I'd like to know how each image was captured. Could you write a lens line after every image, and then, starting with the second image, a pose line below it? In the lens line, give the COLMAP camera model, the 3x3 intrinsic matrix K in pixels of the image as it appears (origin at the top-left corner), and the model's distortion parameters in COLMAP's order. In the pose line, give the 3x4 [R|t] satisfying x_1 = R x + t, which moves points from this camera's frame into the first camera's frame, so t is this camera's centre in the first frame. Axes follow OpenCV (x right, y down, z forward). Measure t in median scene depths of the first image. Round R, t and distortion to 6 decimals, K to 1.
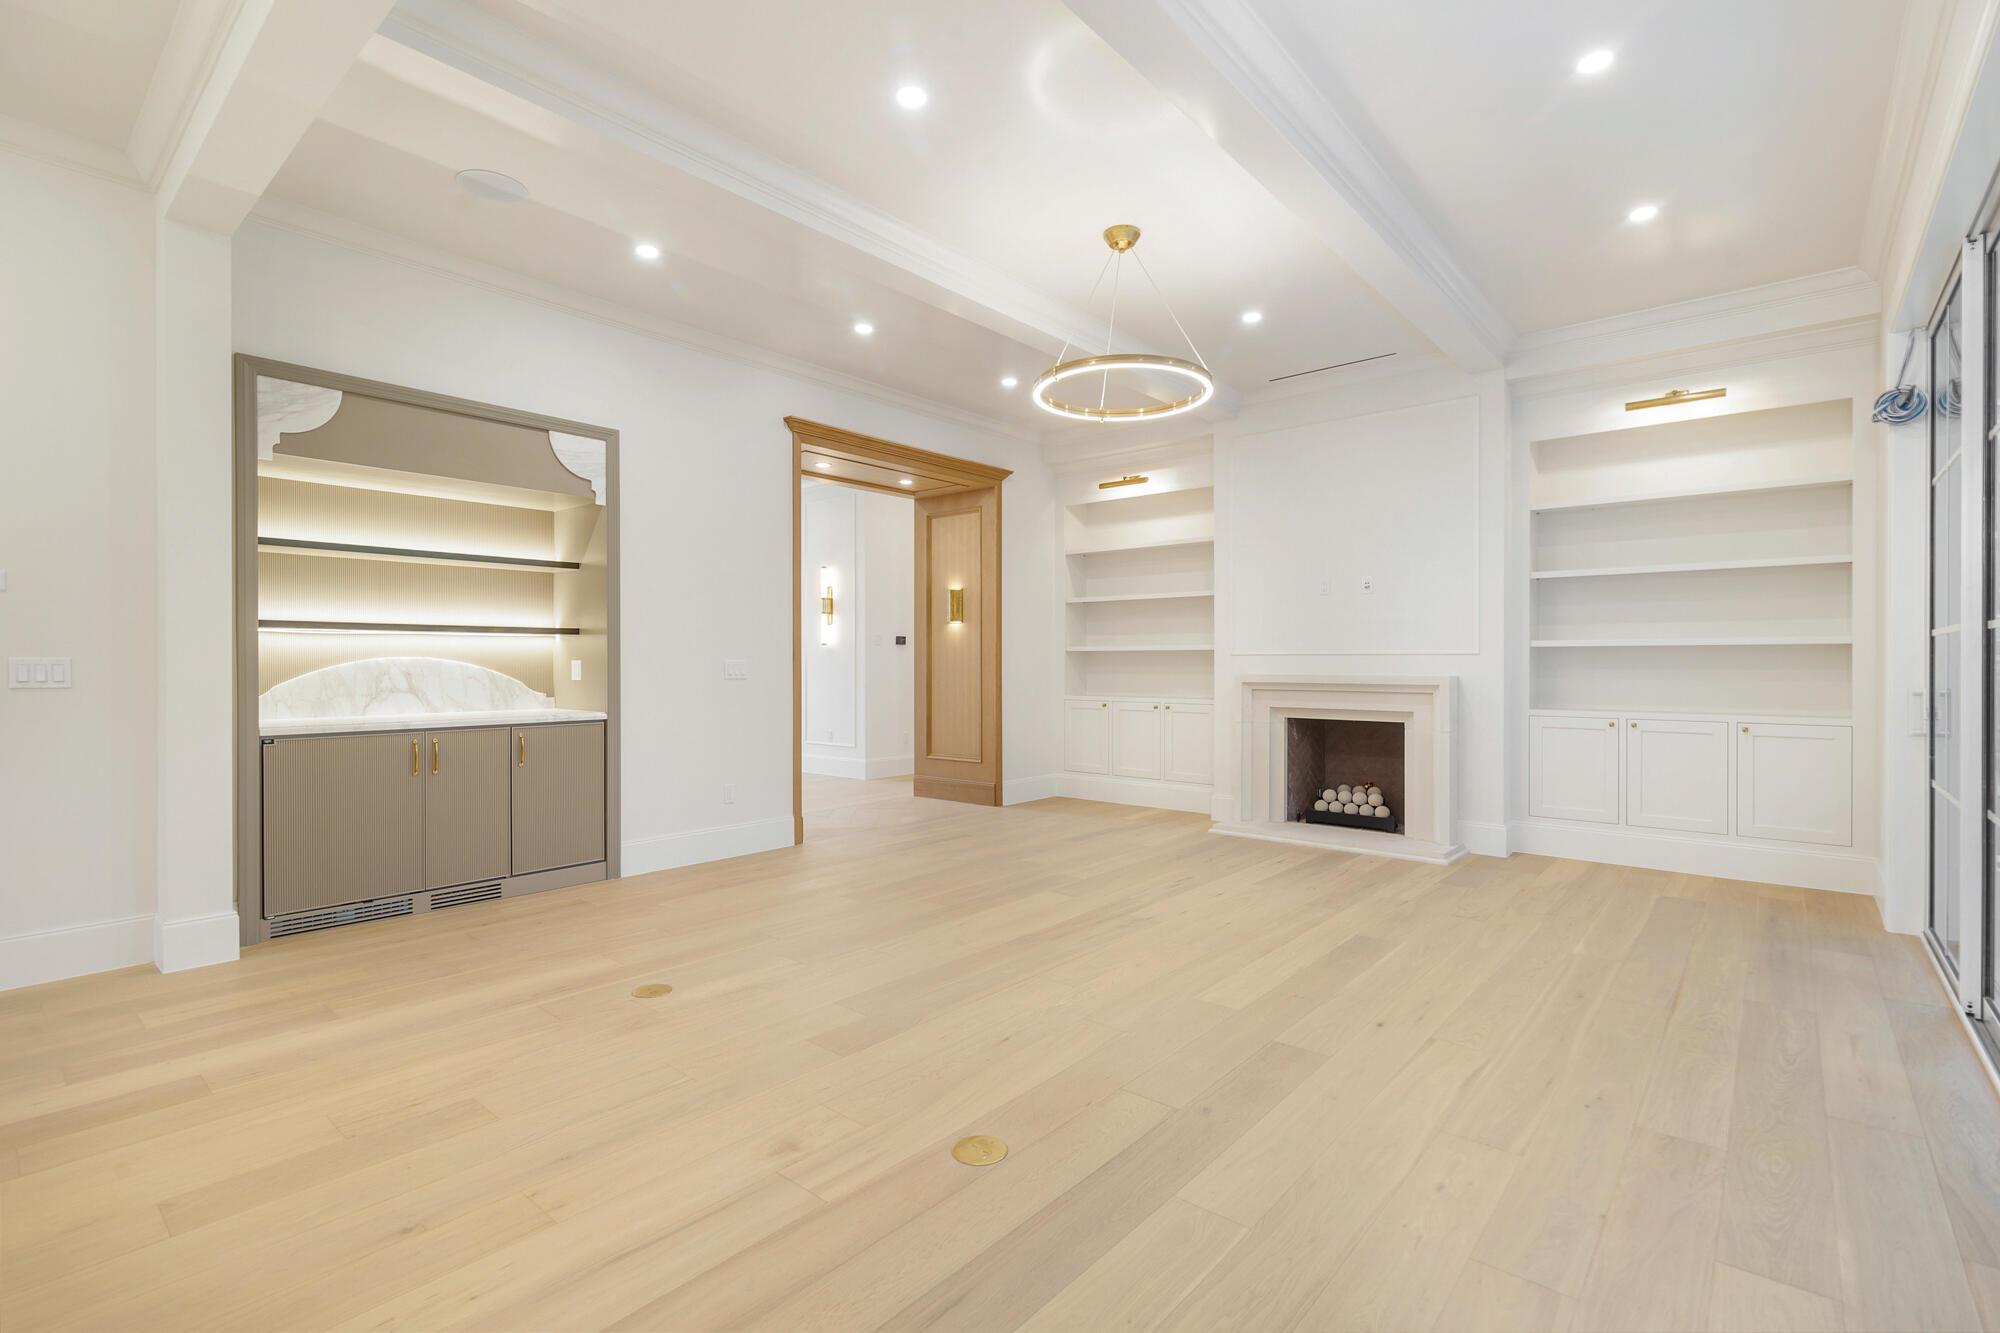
lens RADIAL K [[910.2, 0, 1001.6], [0, 910.2, 670.3], [0, 0, 1]] dist [0.001288, 0.002011]
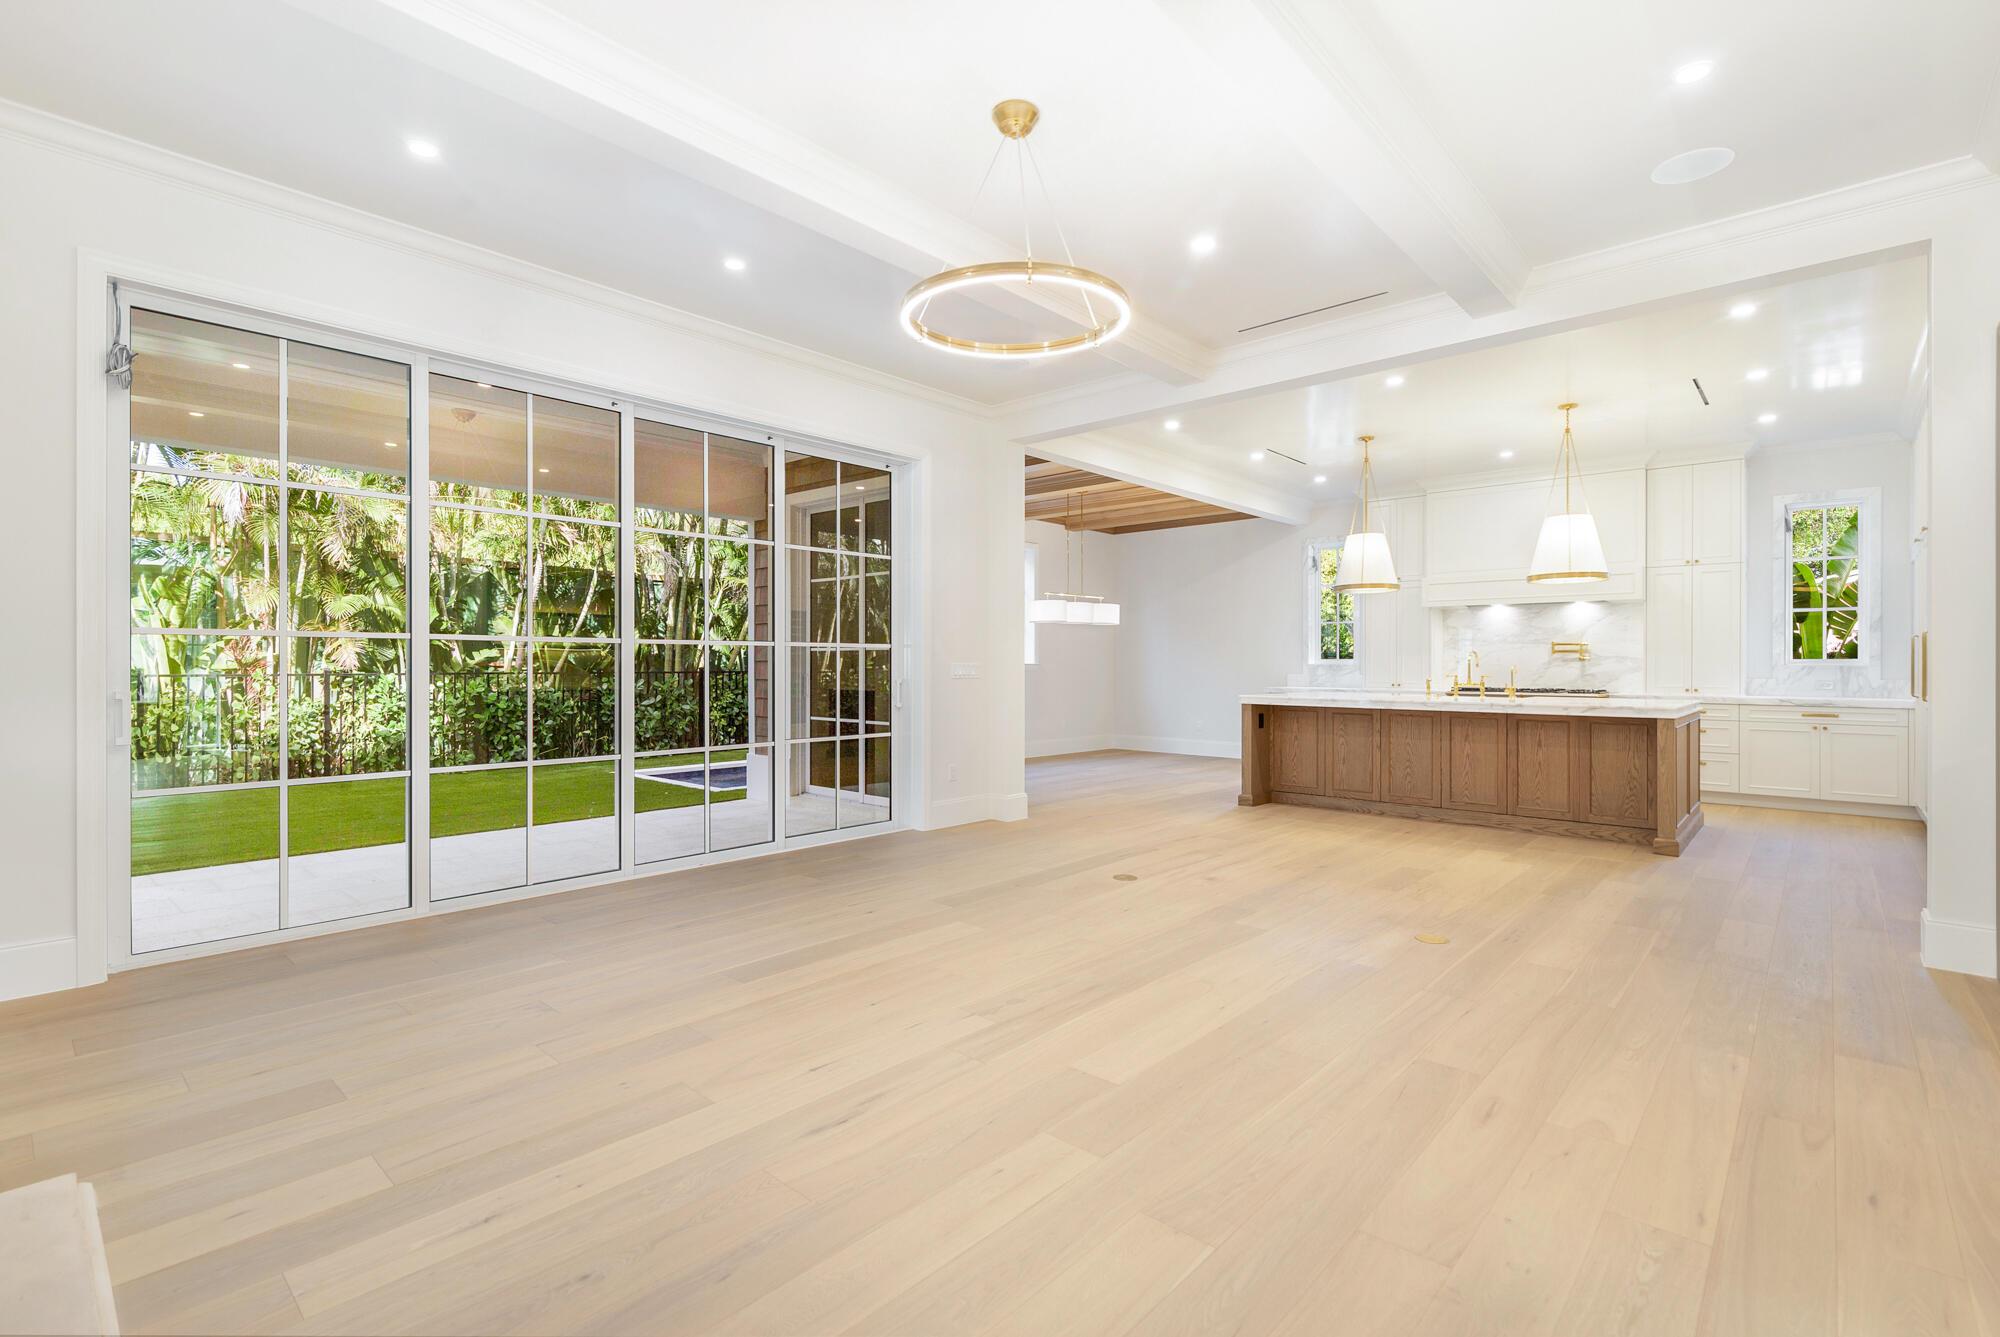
lens RADIAL K [[910.2, 0, 1002.3], [0, 910.2, 659.9], [0, 0, 1]] dist [0.001288, 0.002011]
pose [[-0.999734, -0.001331, 0.023045, 0.123534], [-0.001206, 0.999984, 0.005446, -0.016478], [-0.023052, 0.005417, -0.999720, 1.778053]]
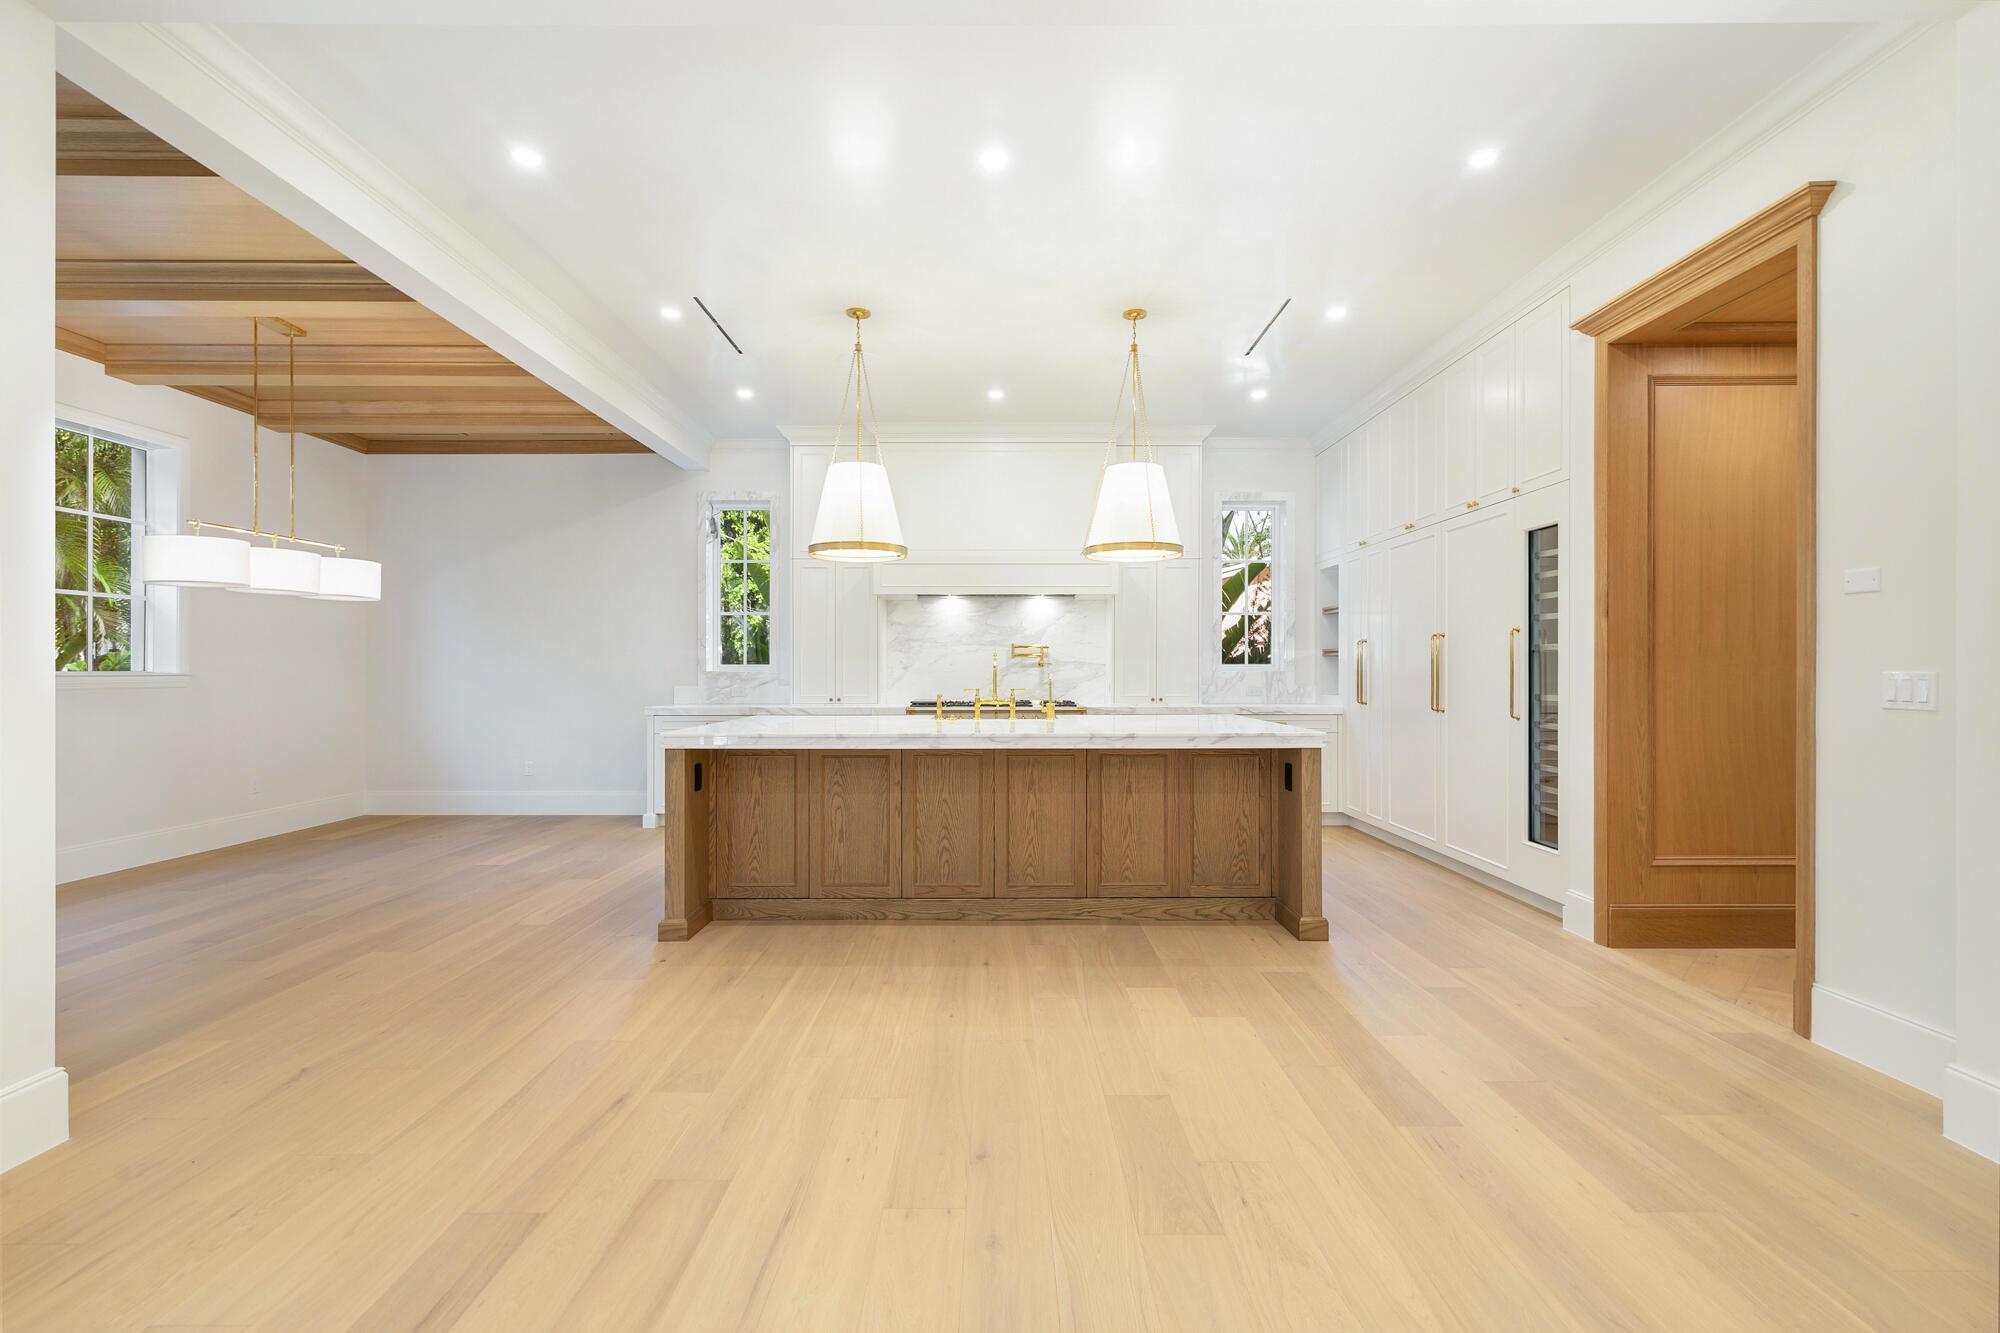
lens RADIAL K [[910.2, 0, 1001.1], [0, 910.2, 674.0], [0, 0, 1]] dist [0.001288, 0.002011]
pose [[-0.756609, 0.004959, -0.653849, 0.046852], [-0.005580, 0.999886, 0.014040, -0.014618], [0.653844, 0.014272, -0.756495, 0.888501]]
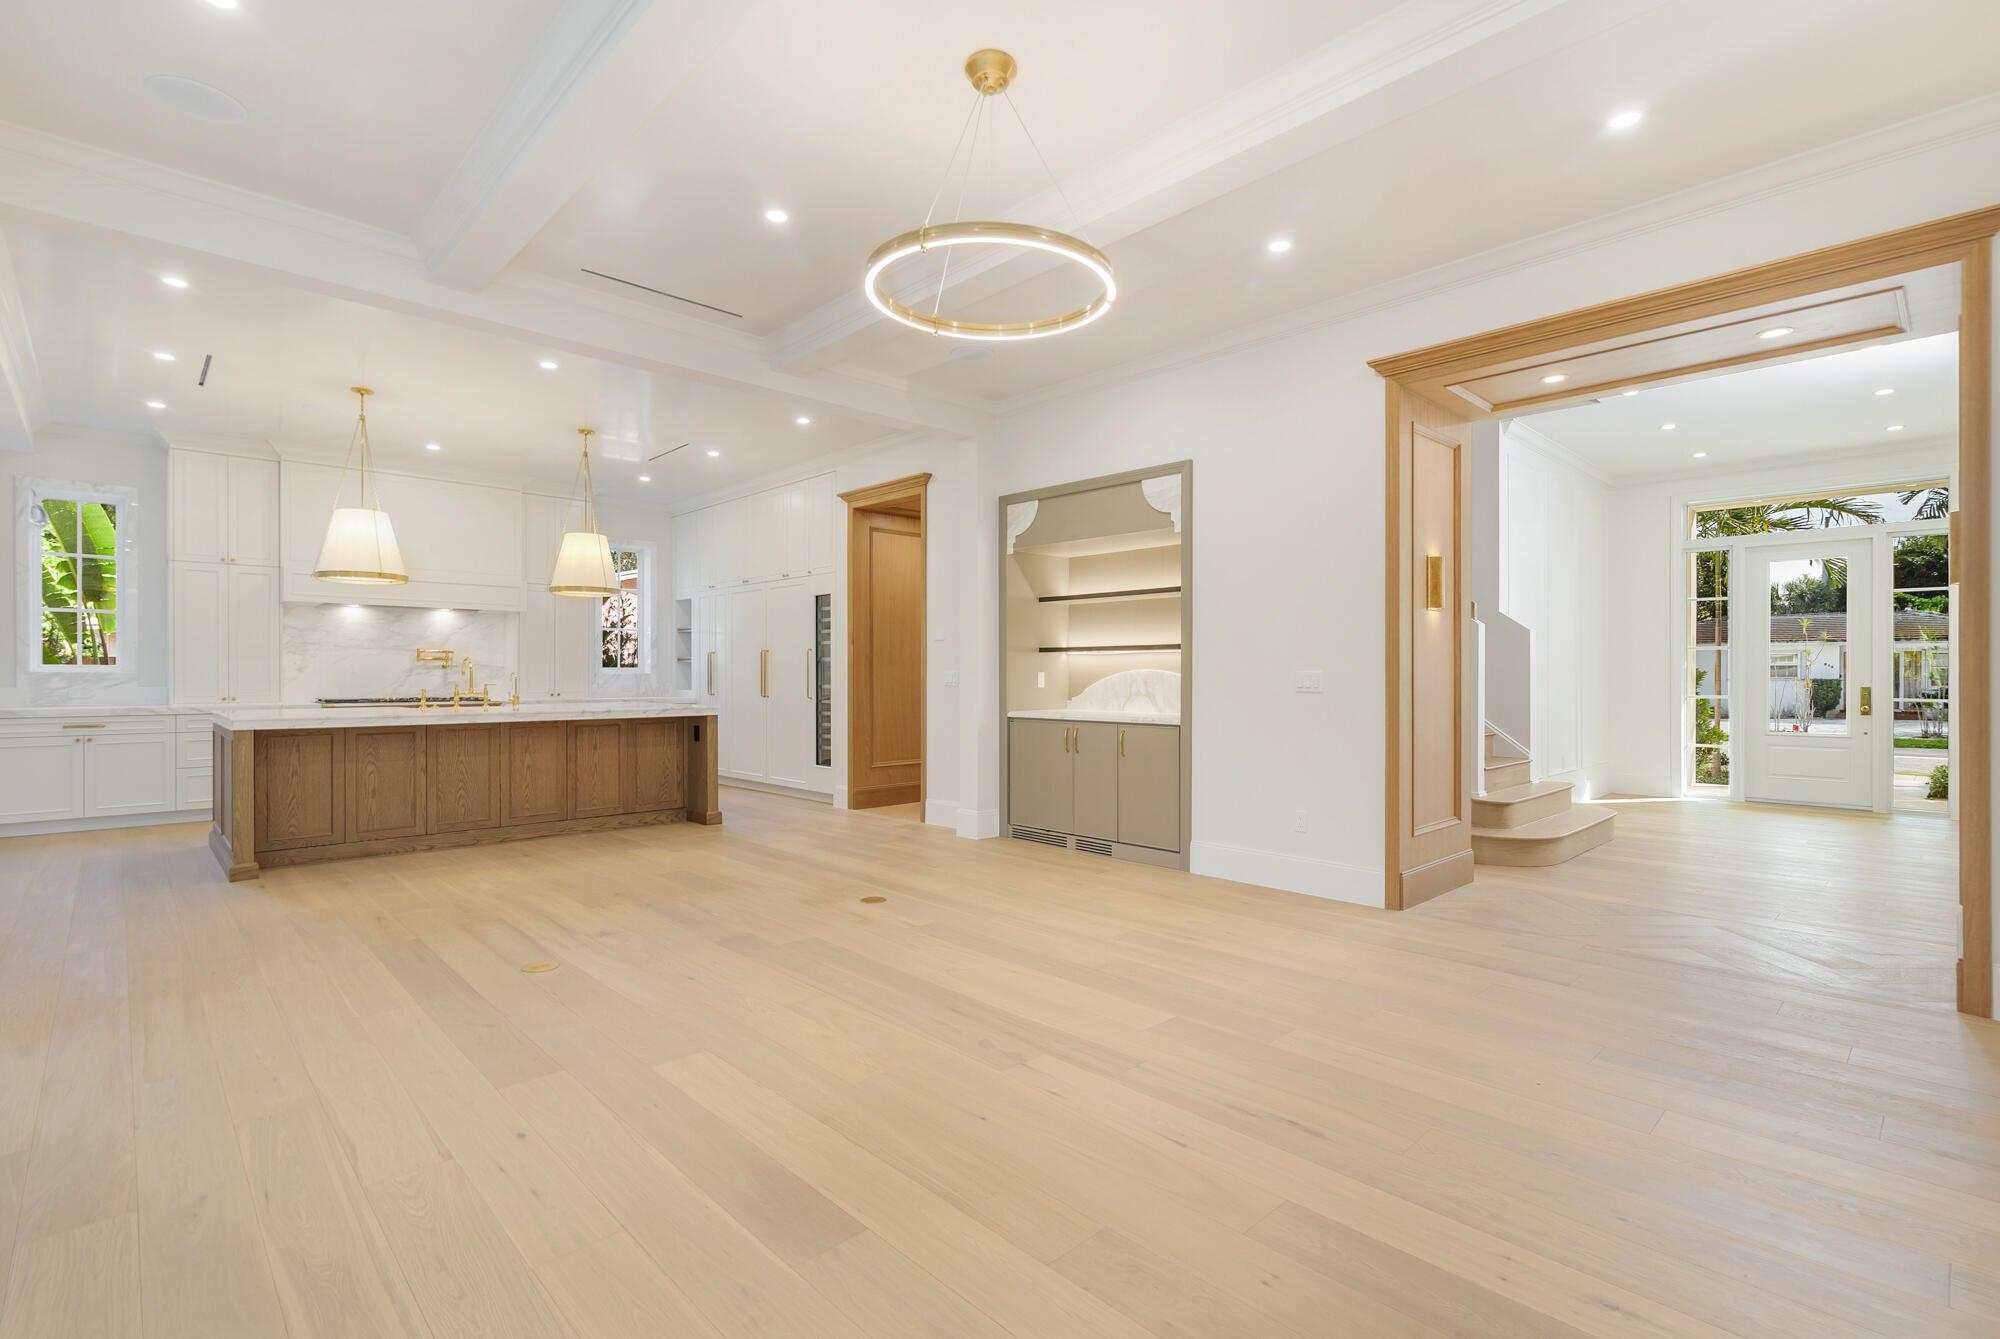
lens RADIAL K [[918.3, 0, 999.3], [0, 918.3, 677.4], [0, 0, 1]] dist [-0.000113, -0.000317]
pose [[-0.095367, 0.002649, -0.995439, 0.839374], [-0.011332, 0.999929, 0.003746, -0.006610], [0.995378, 0.011637, -0.095330, 1.072428]]
